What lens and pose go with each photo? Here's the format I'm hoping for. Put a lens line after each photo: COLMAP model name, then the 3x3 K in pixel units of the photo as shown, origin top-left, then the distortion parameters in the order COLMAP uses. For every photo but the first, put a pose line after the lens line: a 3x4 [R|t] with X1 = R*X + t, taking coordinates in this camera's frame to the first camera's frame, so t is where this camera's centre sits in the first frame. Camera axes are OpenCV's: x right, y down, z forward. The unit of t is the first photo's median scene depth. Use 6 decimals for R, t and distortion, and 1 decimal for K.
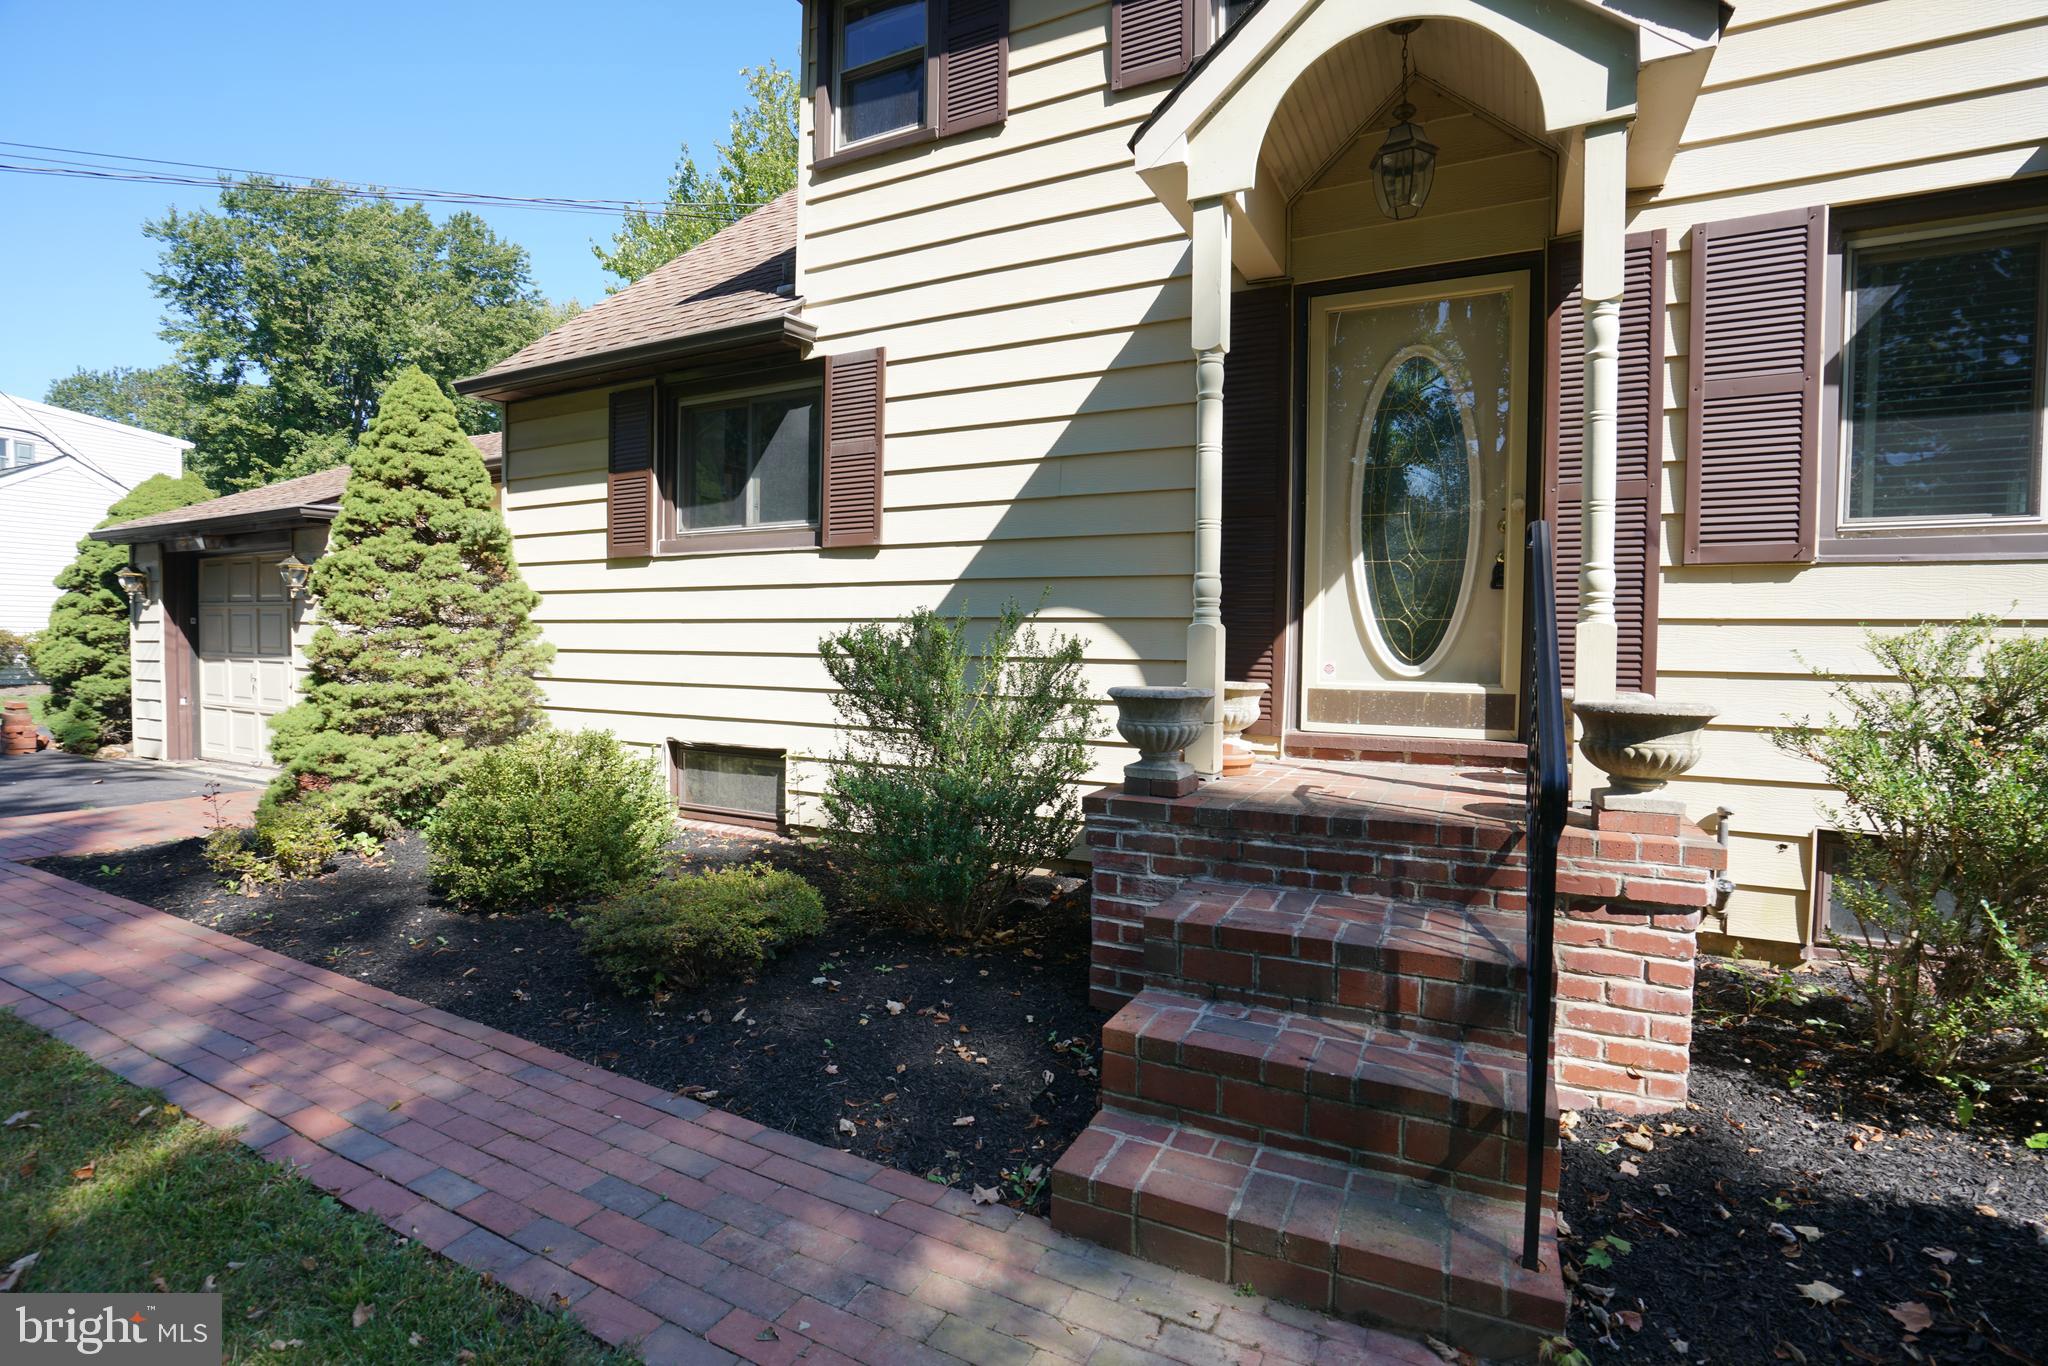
lens RADIAL K [[931.0, 0, 1025.1], [0, 931.0, 677.1], [0, 0, 1]] dist [-0.040444, 0.009804]
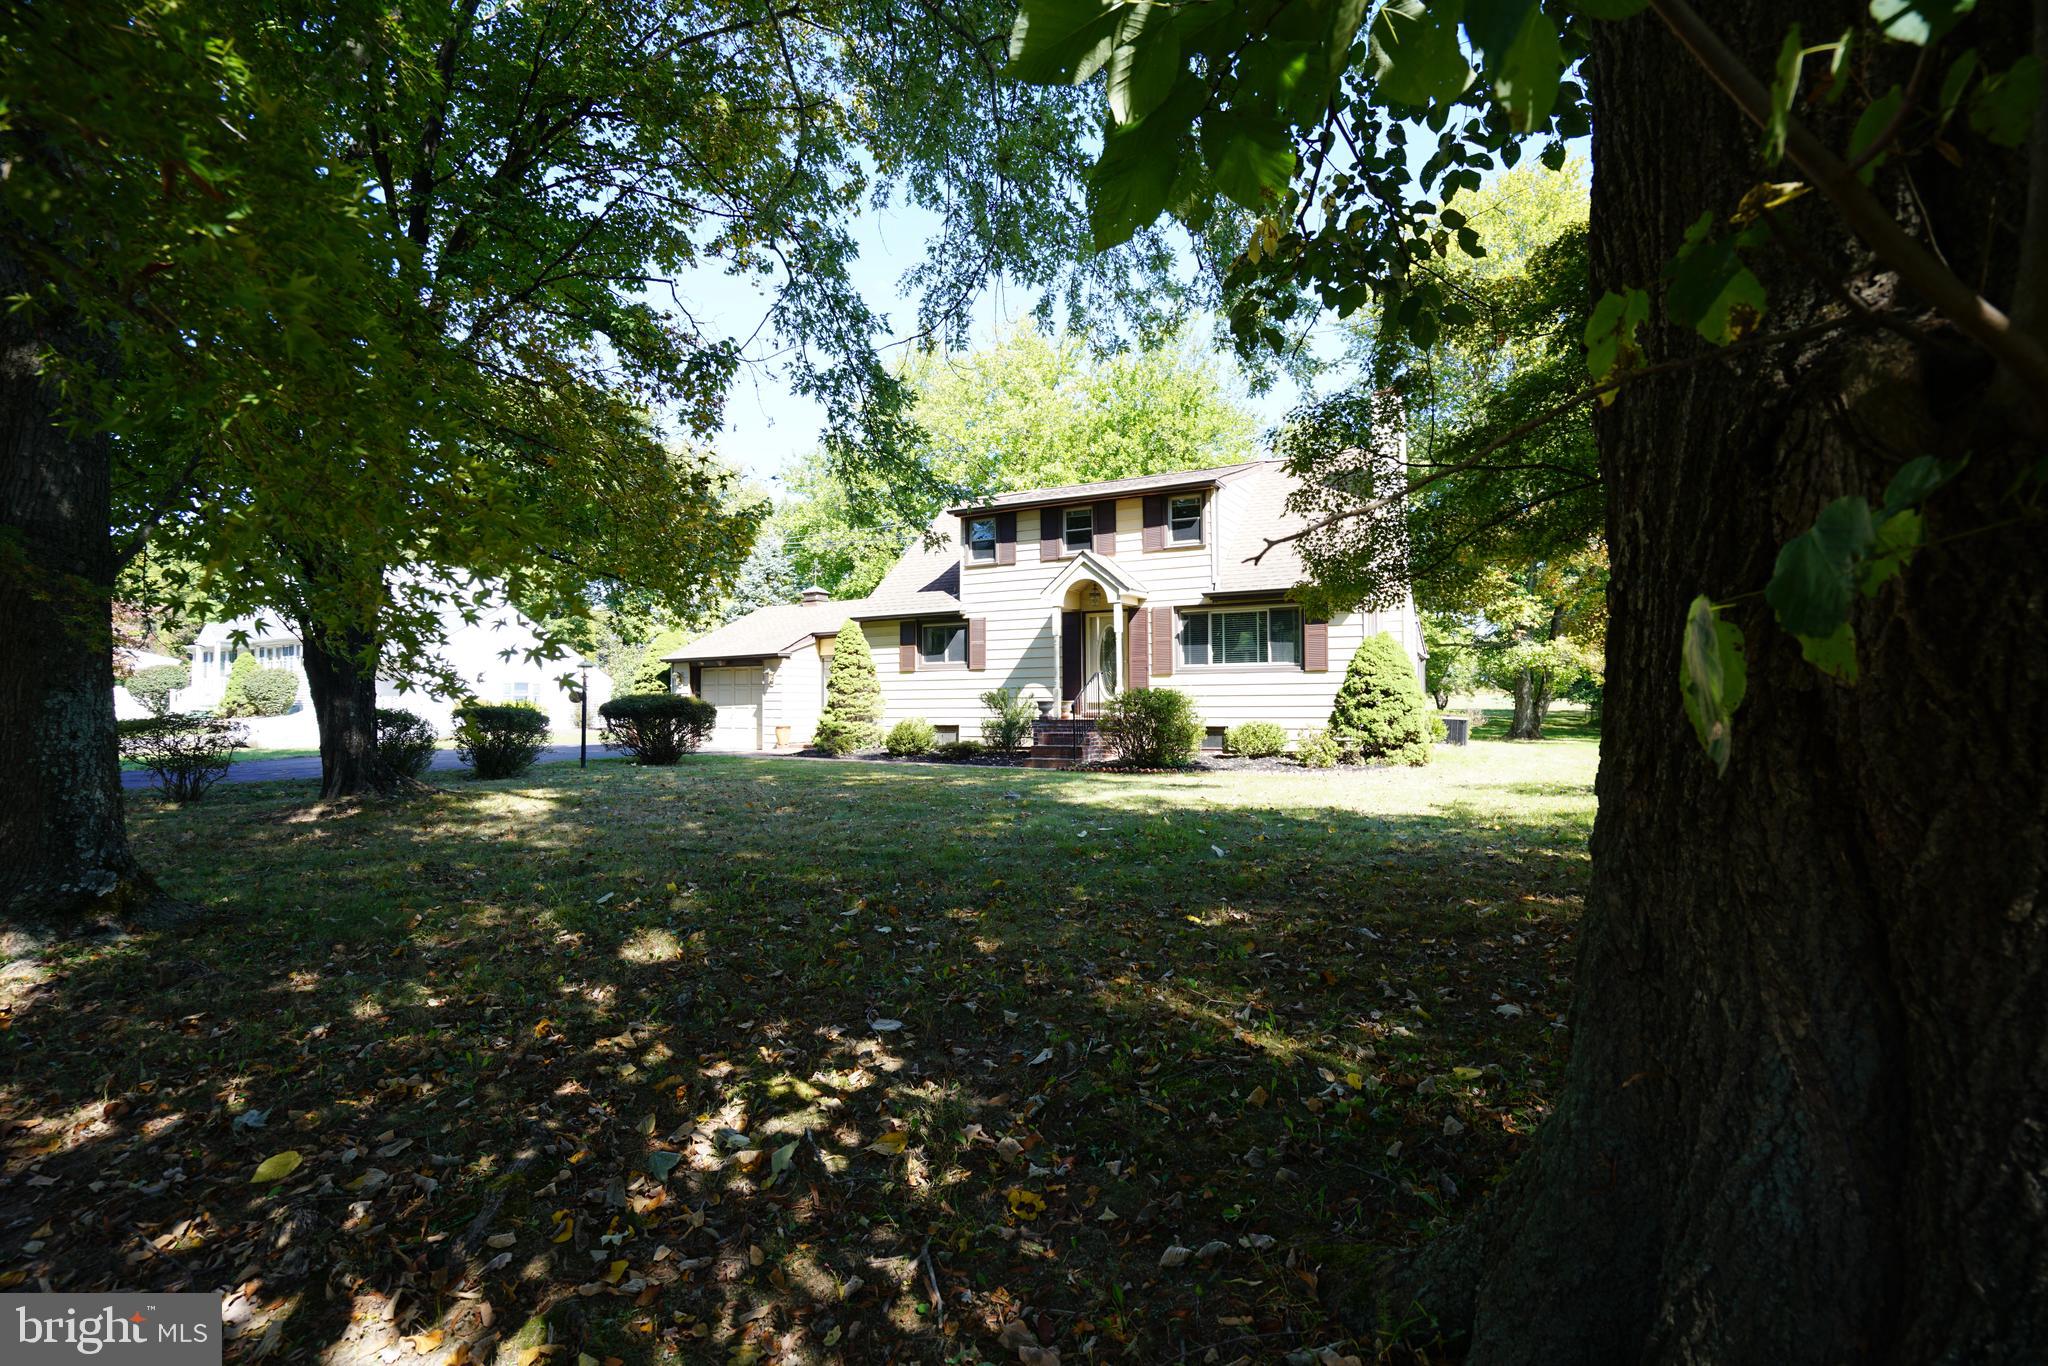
lens RADIAL K [[931.0, 0, 1026.2], [0, 931.0, 692.5], [0, 0, 1]] dist [-0.040444, 0.009804]
pose [[0.999194, -0.022987, -0.032897, 0.131995], [0.021535, 0.998806, -0.043844, 0.126016], [0.033866, 0.043100, 0.998497, -2.795941]]
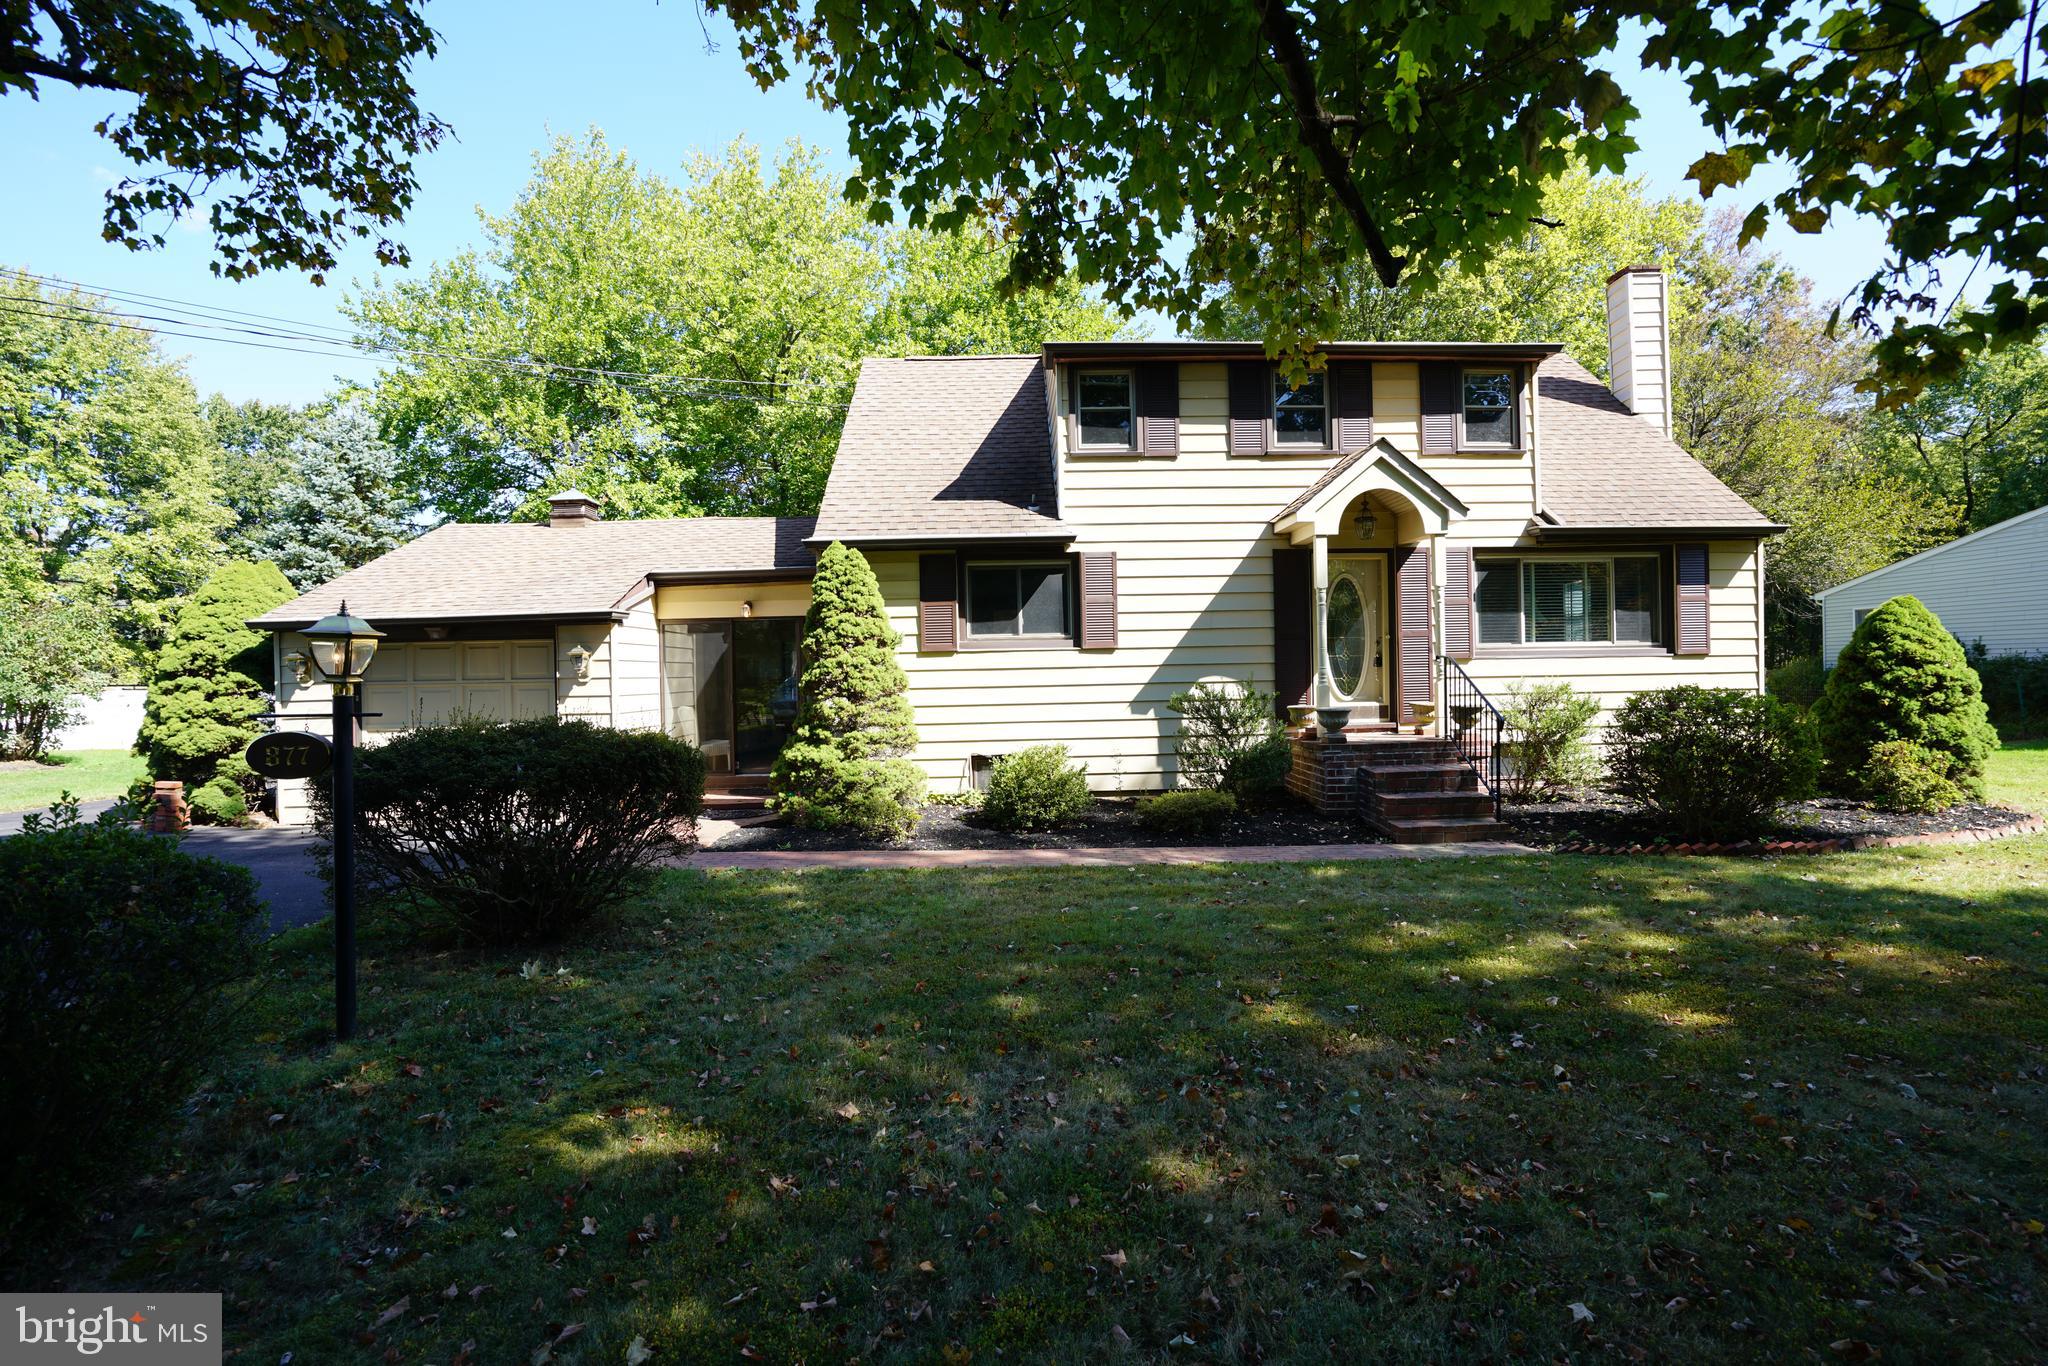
lens RADIAL K [[931.0, 0, 1027.1], [0, 931.0, 684.6], [0, 0, 1]] dist [-0.040444, 0.009804]
pose [[0.883355, -0.035723, 0.467342, -1.297995], [0.047902, 0.998751, -0.014199, -0.041895], [-0.466251, 0.034929, 0.883963, -0.718123]]
